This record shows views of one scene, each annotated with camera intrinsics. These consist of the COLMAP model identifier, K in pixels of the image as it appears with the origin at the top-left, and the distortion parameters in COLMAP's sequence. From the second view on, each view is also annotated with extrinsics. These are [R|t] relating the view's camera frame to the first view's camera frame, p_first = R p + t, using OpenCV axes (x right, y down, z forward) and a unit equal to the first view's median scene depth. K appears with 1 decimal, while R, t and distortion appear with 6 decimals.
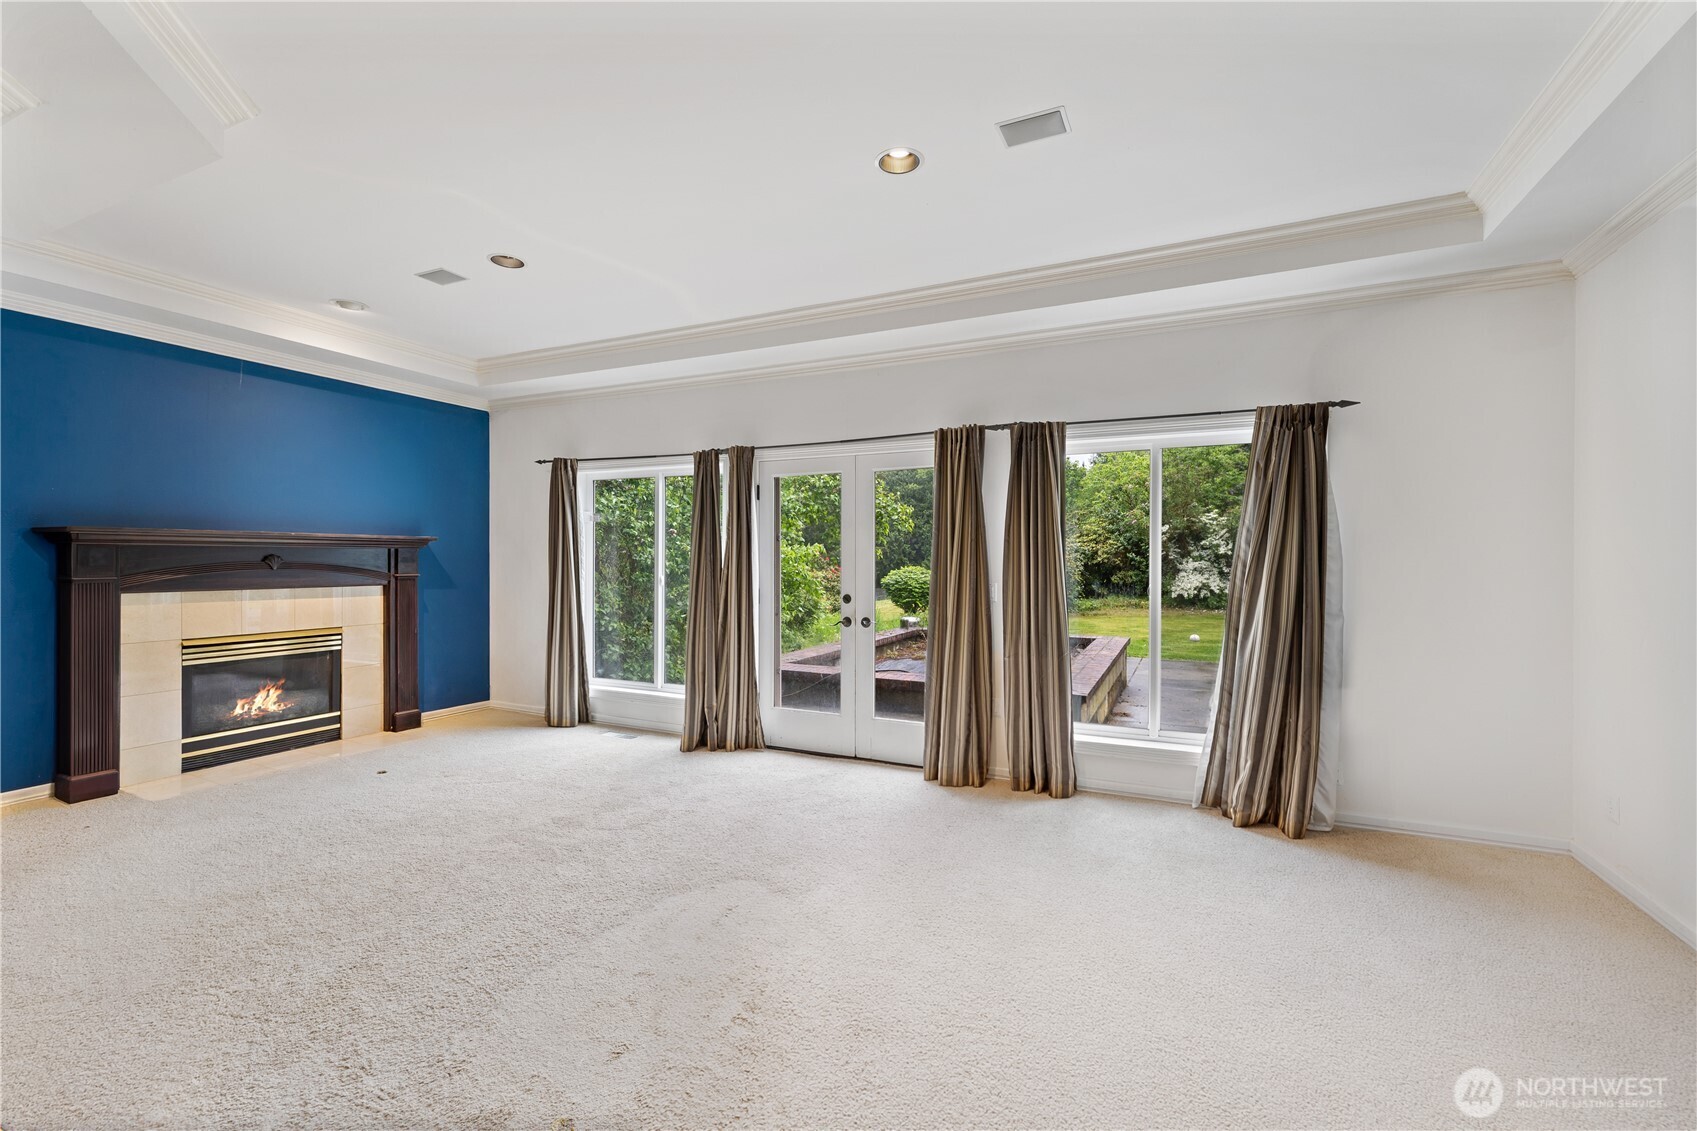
lens RADIAL K [[715.6, 0, 848.5], [0, 715.6, 565.5], [0, 0, 1]] dist [-0.000454, -0.000032]
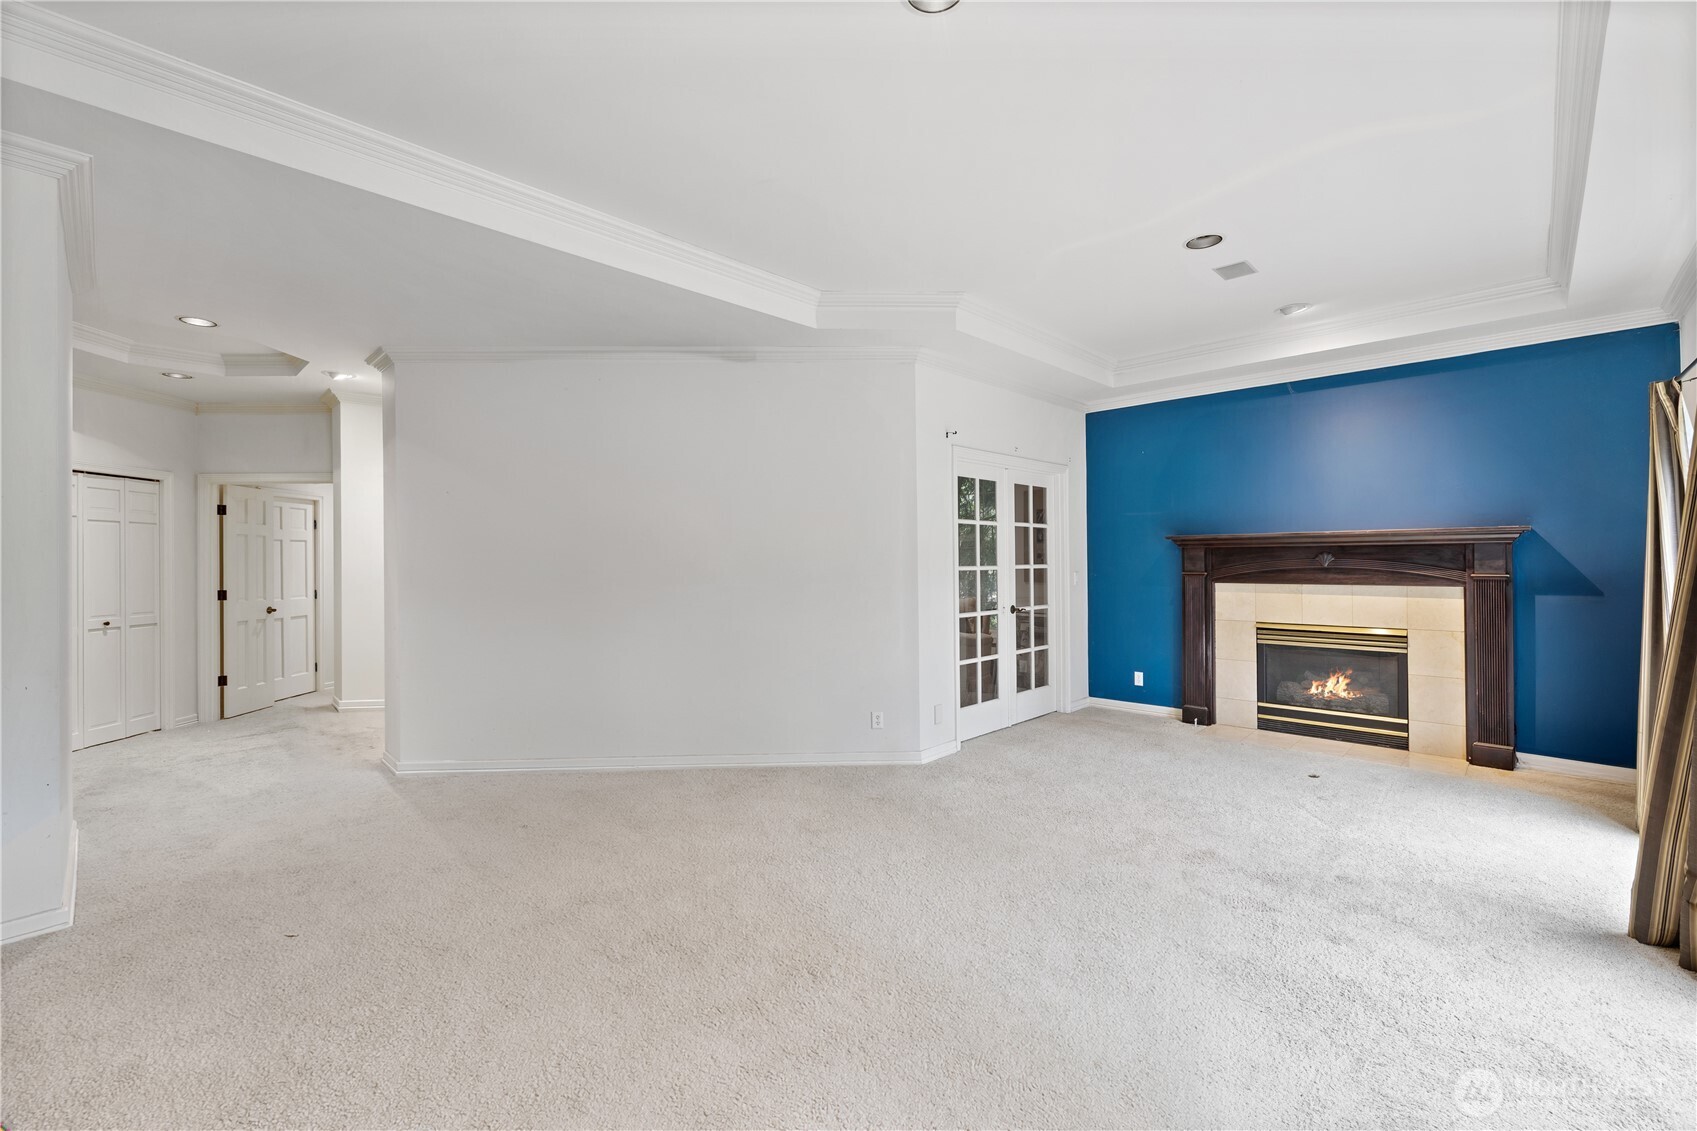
lens RADIAL K [[715.6, 0, 848.5], [0, 715.6, 565.5], [0, 0, 1]] dist [-0.000454, -0.000032]
pose [[-0.314955, 0.008134, -0.949072, 0.399726], [-0.000871, 0.999960, 0.008860, -0.004687], [0.949106, 0.003617, -0.314935, 0.601524]]
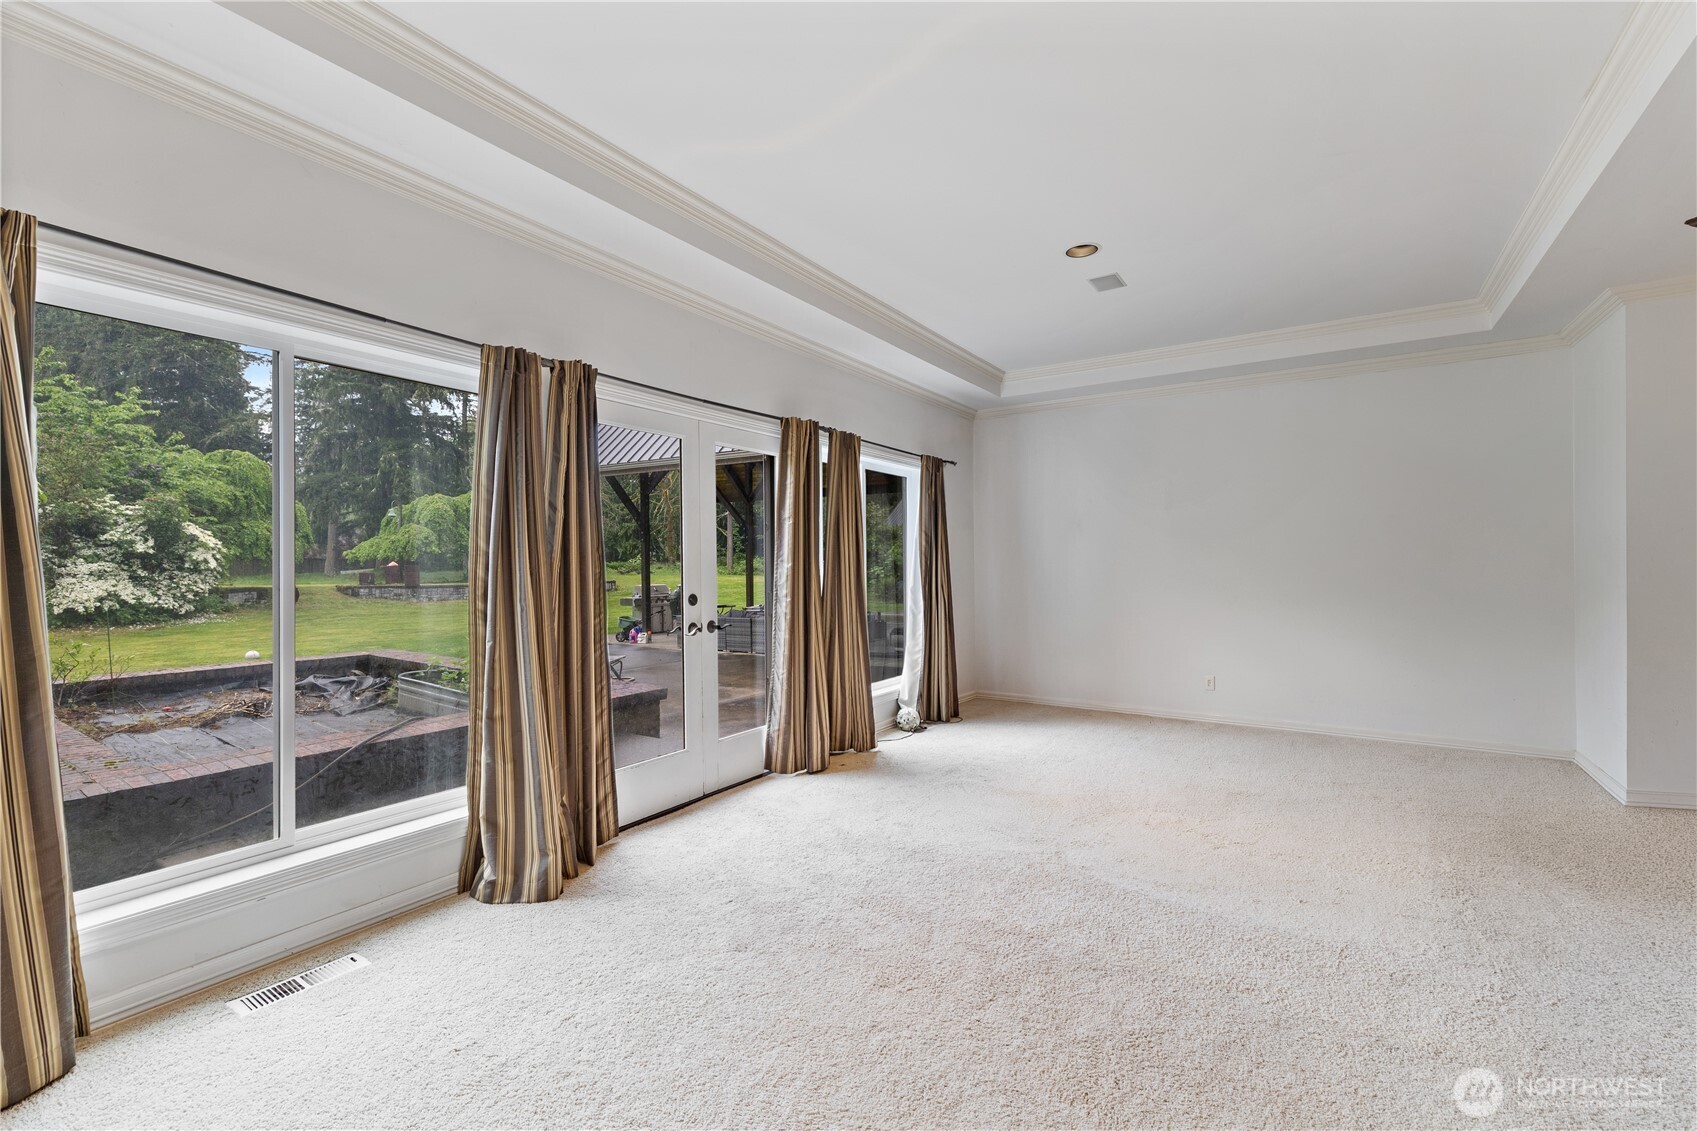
lens RADIAL K [[715.6, 0, 848.5], [0, 715.6, 565.5], [0, 0, 1]] dist [-0.000454, -0.000032]
pose [[0.150071, -0.009427, 0.988630, -0.697663], [0.011767, 0.999901, 0.007748, 0.003840], [-0.988605, 0.010470, 0.150167, 0.657426]]
